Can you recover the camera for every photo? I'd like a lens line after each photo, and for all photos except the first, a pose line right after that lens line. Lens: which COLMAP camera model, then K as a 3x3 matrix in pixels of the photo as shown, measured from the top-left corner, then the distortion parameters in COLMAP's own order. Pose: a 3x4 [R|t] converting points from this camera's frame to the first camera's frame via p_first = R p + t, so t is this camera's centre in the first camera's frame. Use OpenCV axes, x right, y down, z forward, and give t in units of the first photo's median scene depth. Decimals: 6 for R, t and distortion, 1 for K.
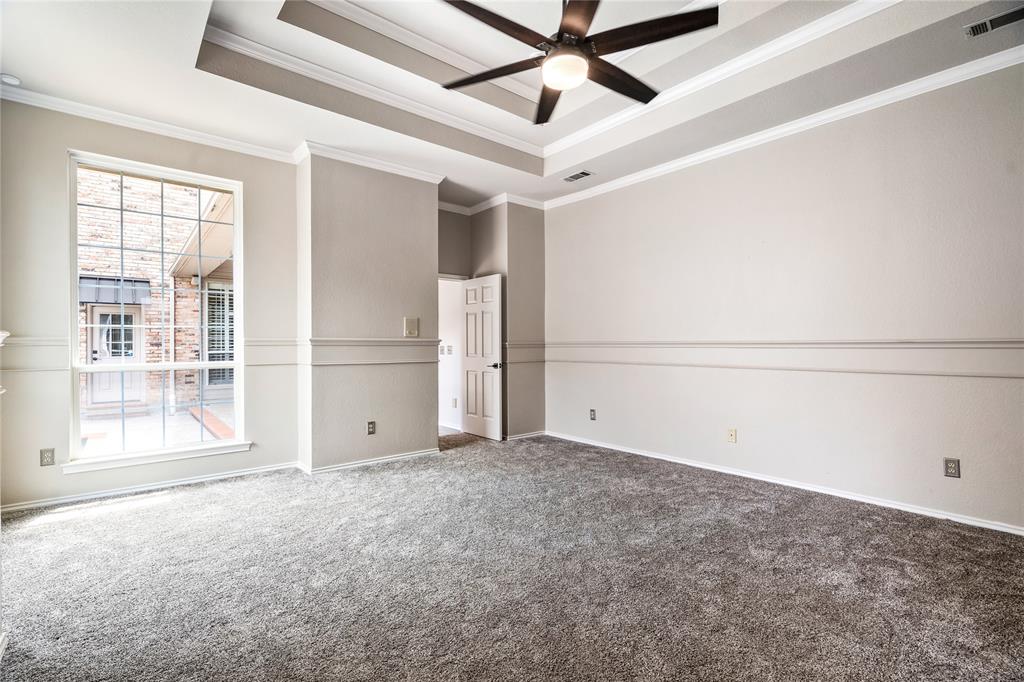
lens RADIAL K [[466.7, 0, 510.0], [0, 466.7, 344.3], [0, 0, 1]] dist [-0.004252, 0.002504]
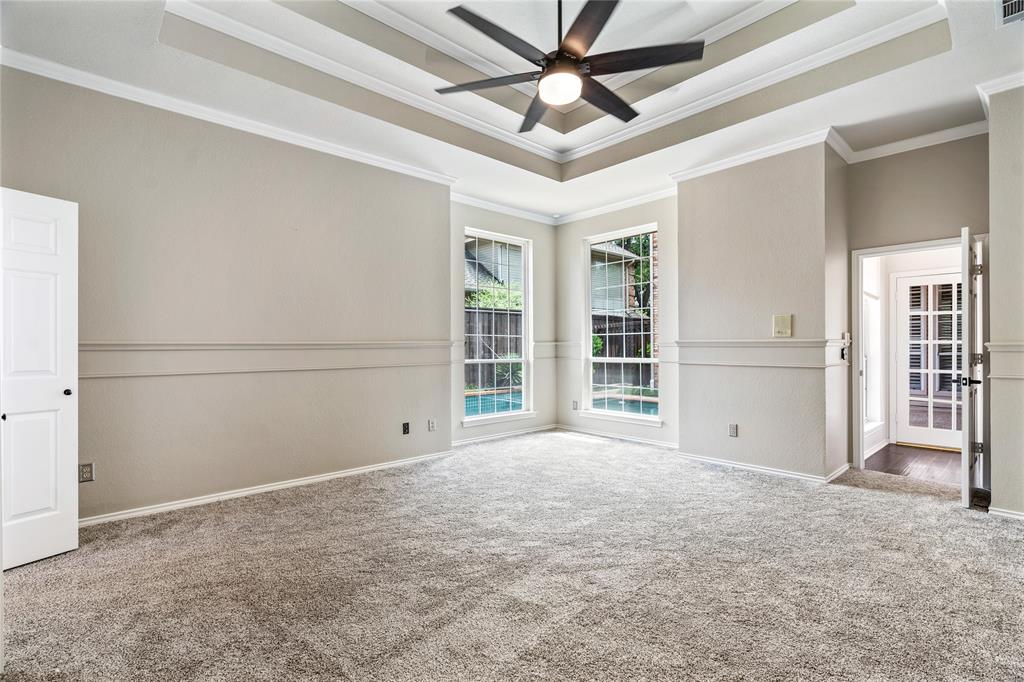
lens RADIAL K [[466.7, 0, 509.4], [0, 466.7, 344.0], [0, 0, 1]] dist [-0.004252, 0.002504]
pose [[0.041252, -0.005655, -0.999133, 0.674887], [-0.001120, 0.999983, -0.005706, 0.002679], [0.999148, 0.001355, 0.041245, 0.486338]]
